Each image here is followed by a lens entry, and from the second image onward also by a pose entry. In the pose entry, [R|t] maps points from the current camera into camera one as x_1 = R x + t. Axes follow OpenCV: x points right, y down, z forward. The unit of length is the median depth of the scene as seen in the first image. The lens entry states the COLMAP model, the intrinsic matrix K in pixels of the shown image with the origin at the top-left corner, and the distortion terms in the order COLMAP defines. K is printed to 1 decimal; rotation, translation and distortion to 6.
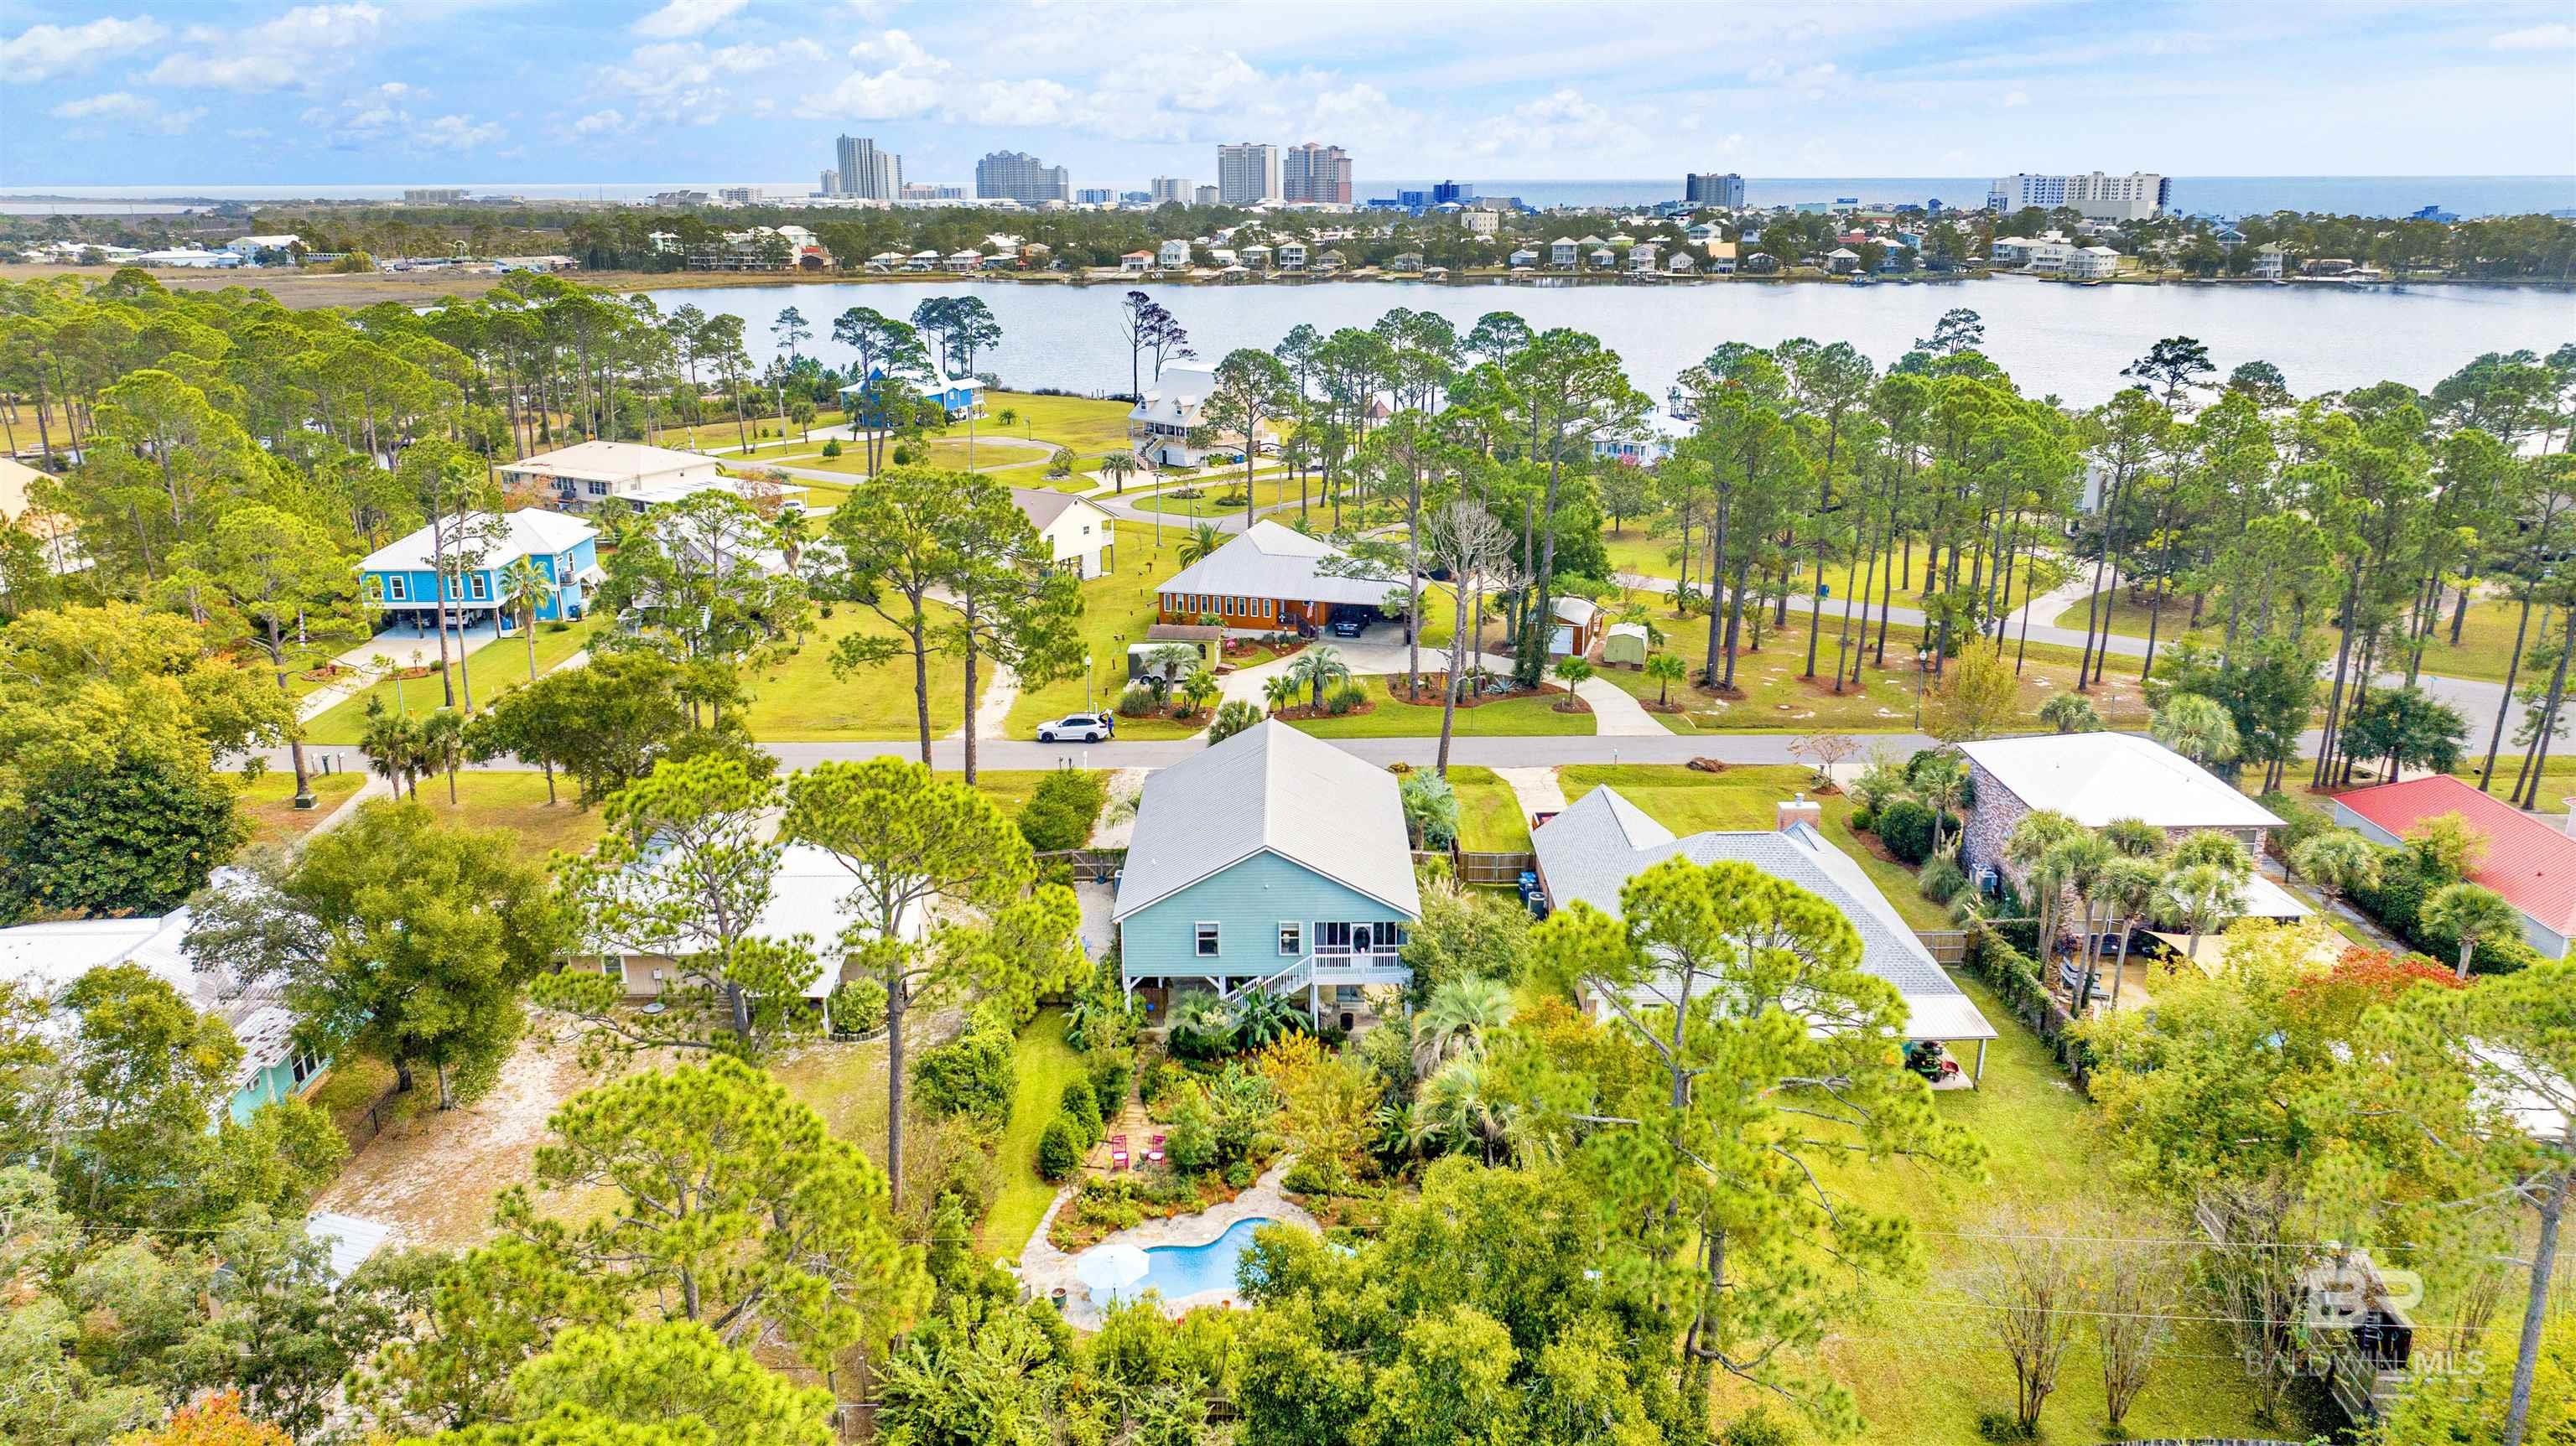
lens RADIAL K [[1816.6, 0, 1279.8], [0, 1816.6, 713.1], [0, 0, 1]] dist [-0.031869, 0.033820]
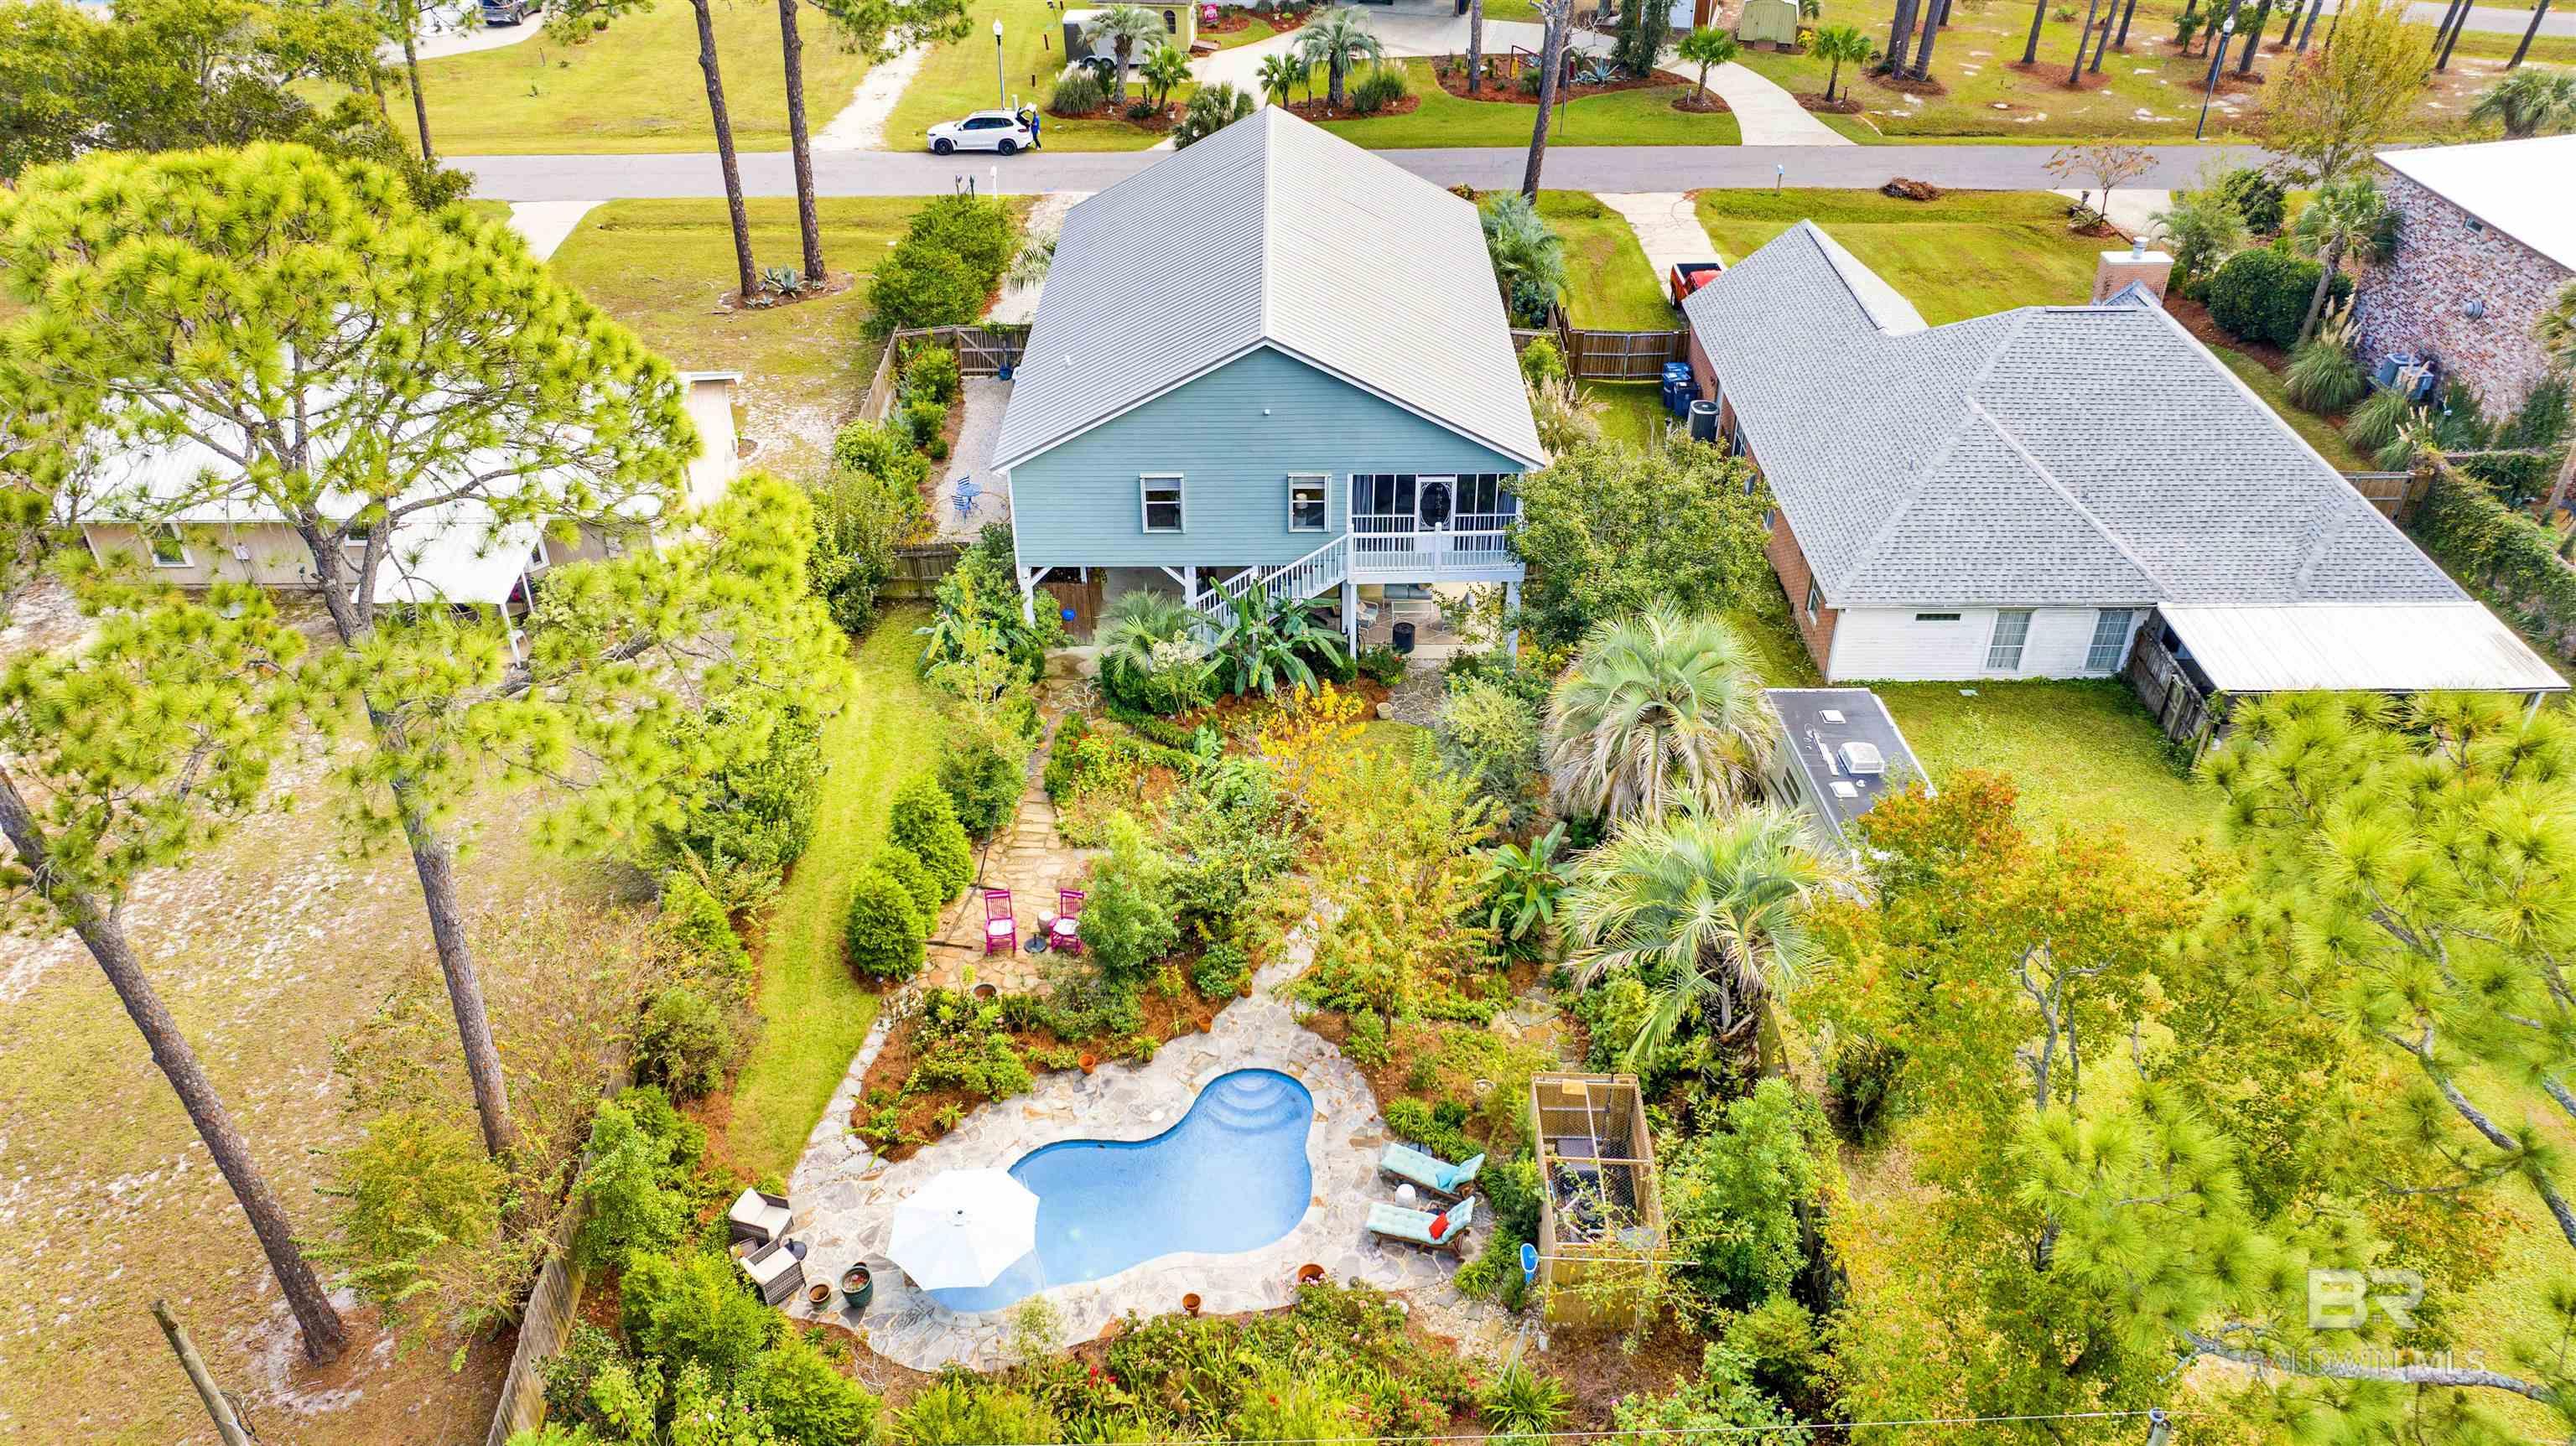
lens RADIAL K [[1816.6, 0, 1293.6], [0, 1816.6, 724.5], [0, 0, 1]] dist [-0.031869, 0.033820]
pose [[0.999944, -0.001636, 0.010488, -0.004120], [-0.001672, 0.951444, 0.307818, 0.013115], [-0.010483, -0.307818, 0.951387, 0.355902]]
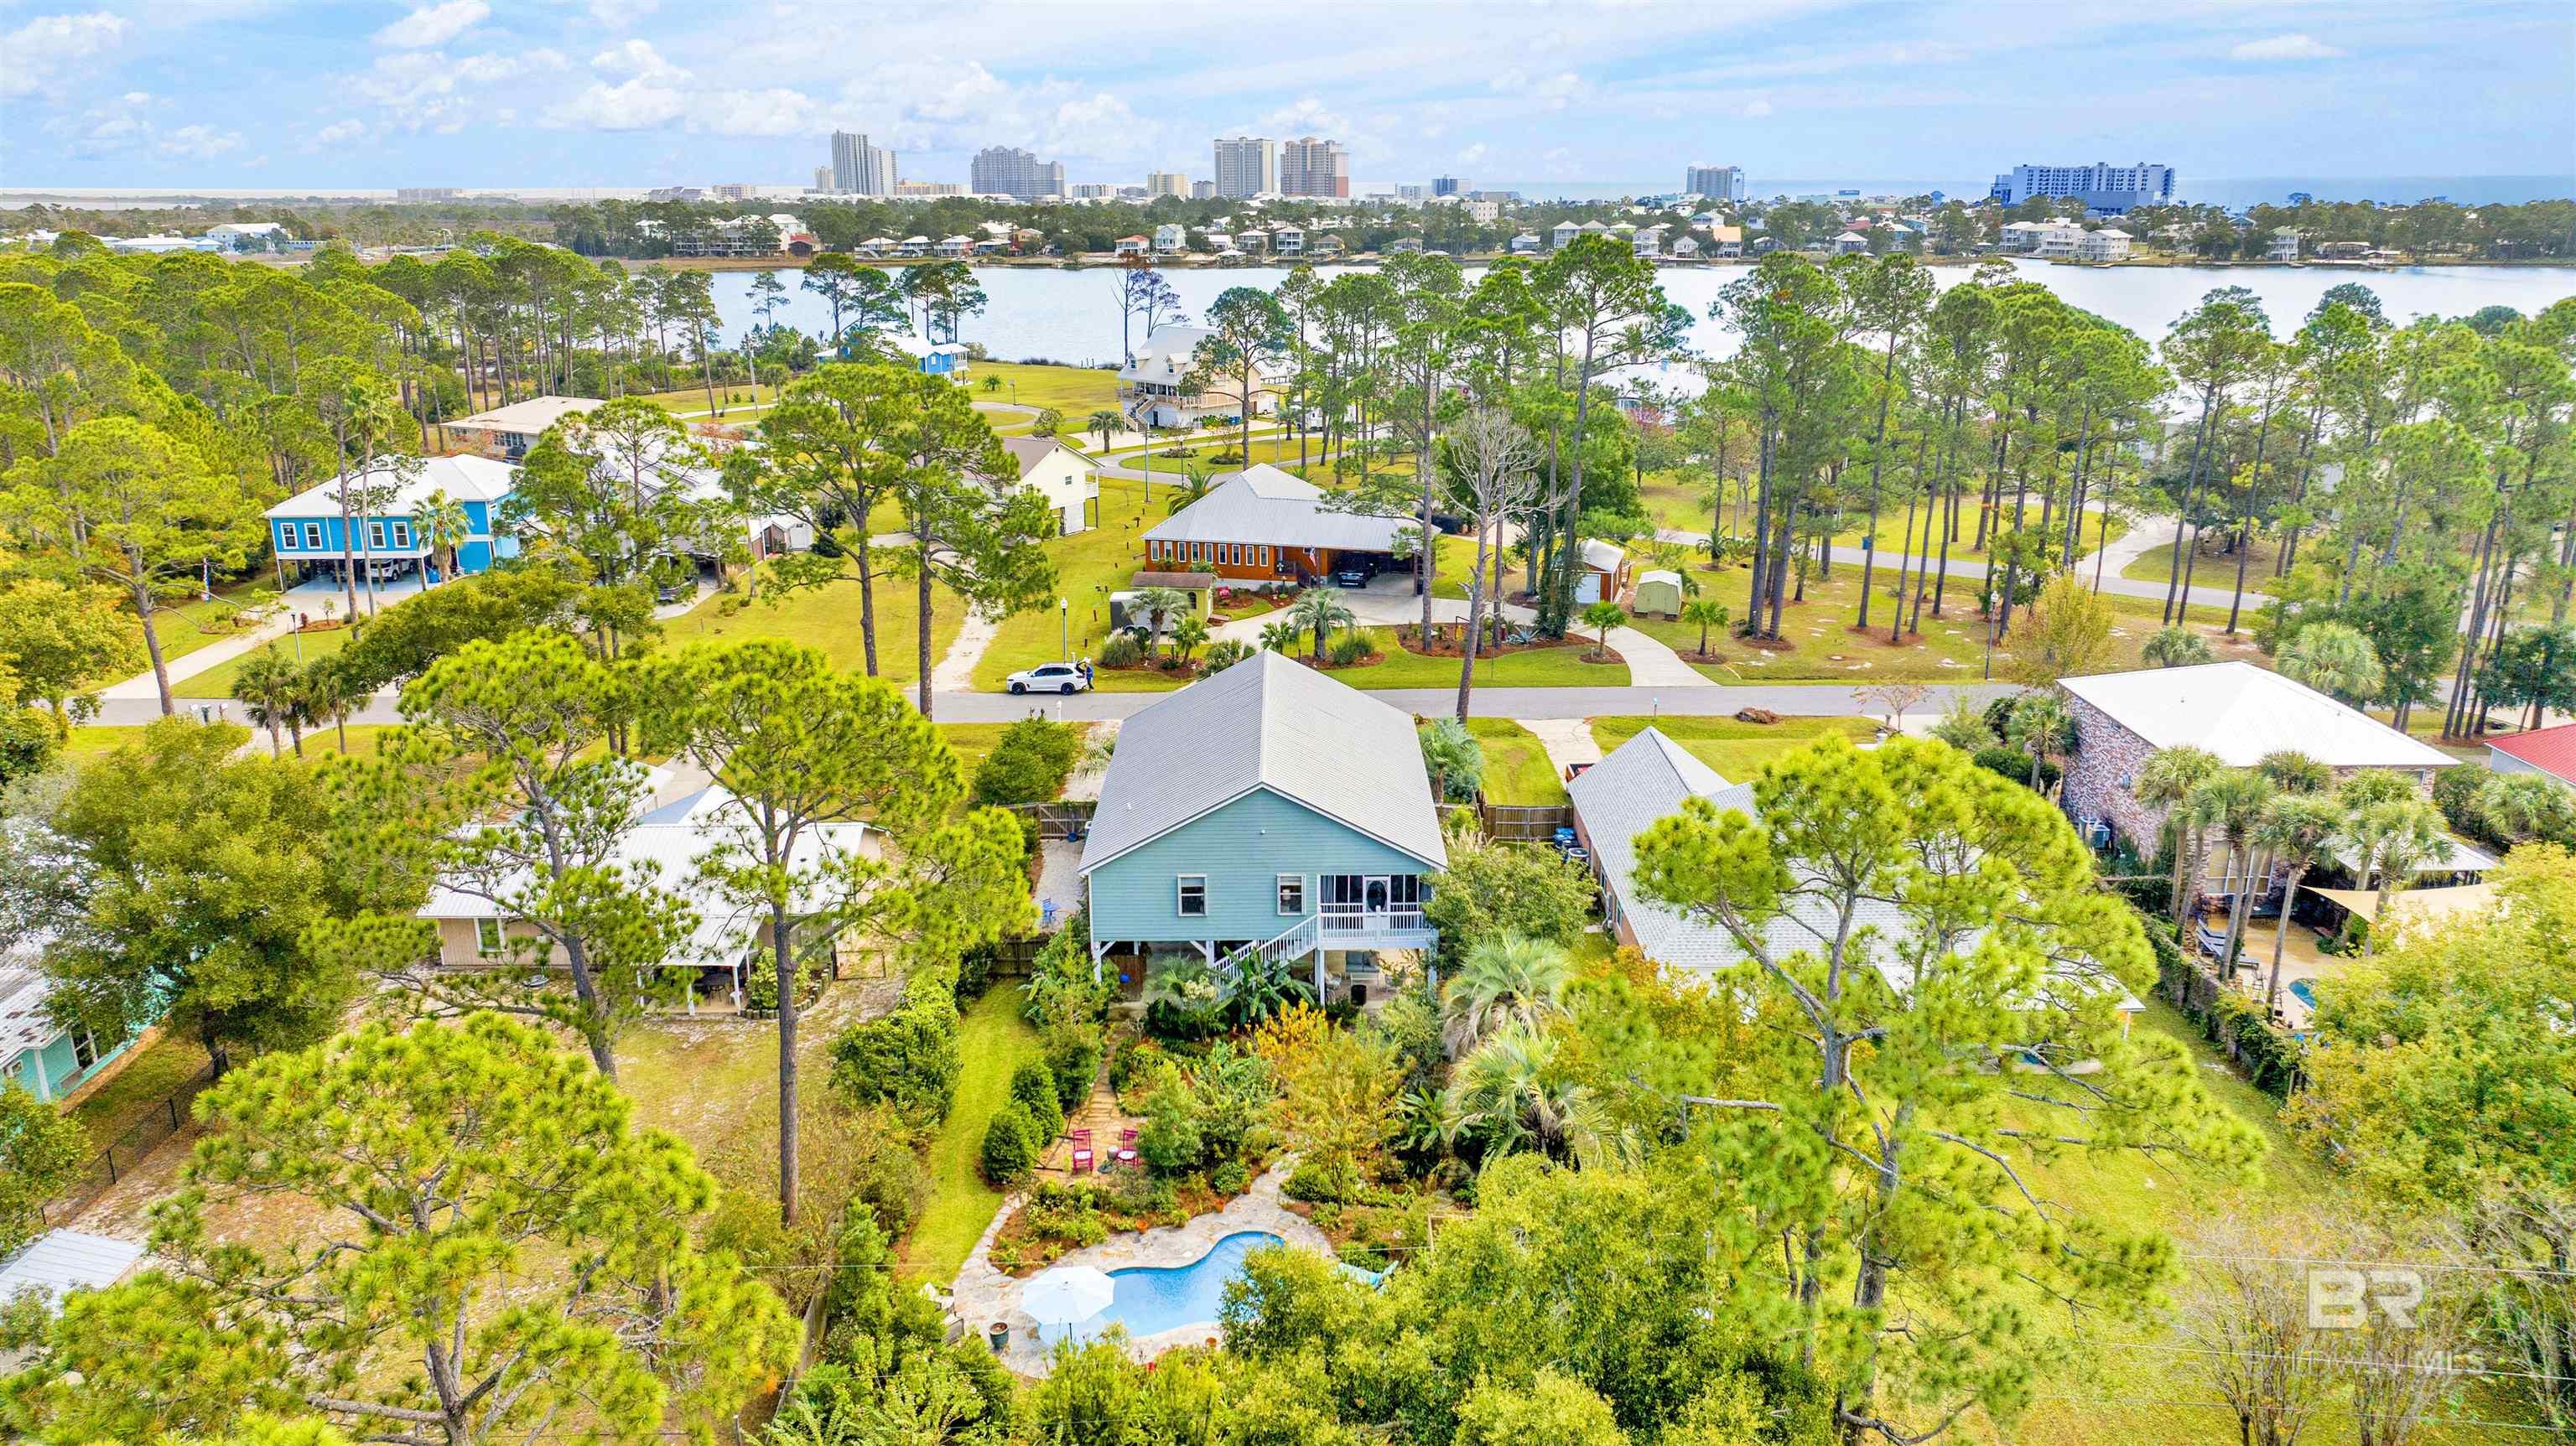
lens RADIAL K [[1816.6, 0, 1281.2], [0, 1816.6, 707.4], [0, 0, 1]] dist [-0.031869, 0.033820]
pose [[0.999997, -0.000900, 0.002183, -0.000497], [0.000909, 0.999991, -0.004172, 0.033272], [-0.002179, 0.004174, 0.999989, 0.132034]]
